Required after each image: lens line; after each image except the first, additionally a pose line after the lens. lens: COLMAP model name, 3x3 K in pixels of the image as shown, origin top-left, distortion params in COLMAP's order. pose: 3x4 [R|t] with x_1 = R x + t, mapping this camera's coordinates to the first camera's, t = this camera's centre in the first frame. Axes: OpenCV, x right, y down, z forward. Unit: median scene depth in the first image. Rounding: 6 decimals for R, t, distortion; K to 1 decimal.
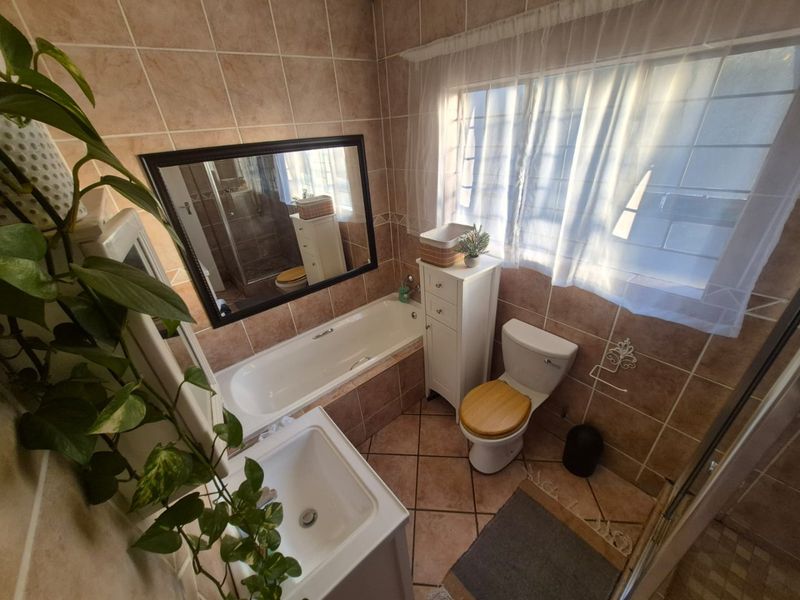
lens RADIAL K [[315.6, 0, 401.7], [0, 315.6, 305.3], [0, 0, 1]] dist [0.004418, 0.000014]
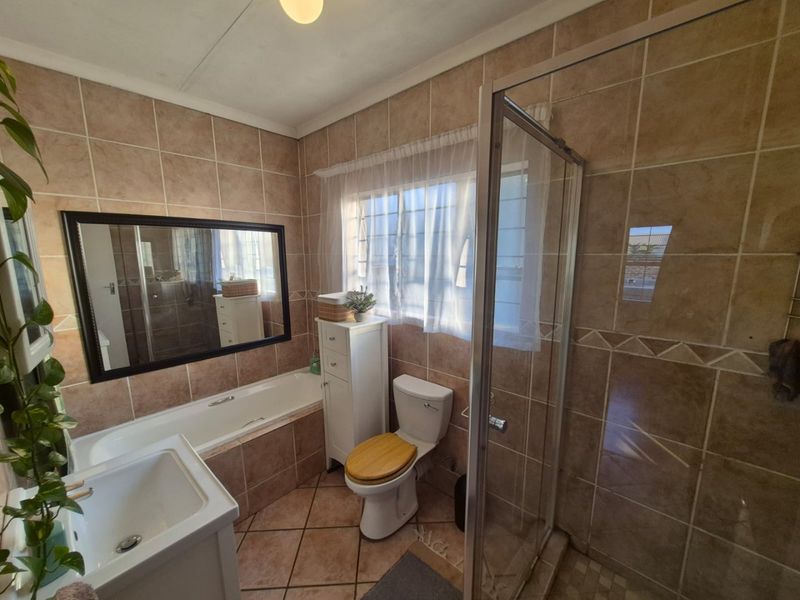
lens RADIAL K [[315.6, 0, 401.3], [0, 315.6, 305.2], [0, 0, 1]] dist [0.004418, 0.000014]
pose [[0.987151, 0.037703, 0.155279, 0.178376], [0.018952, 0.937278, -0.348067, 0.219090], [-0.158662, 0.346538, 0.924520, -0.112371]]
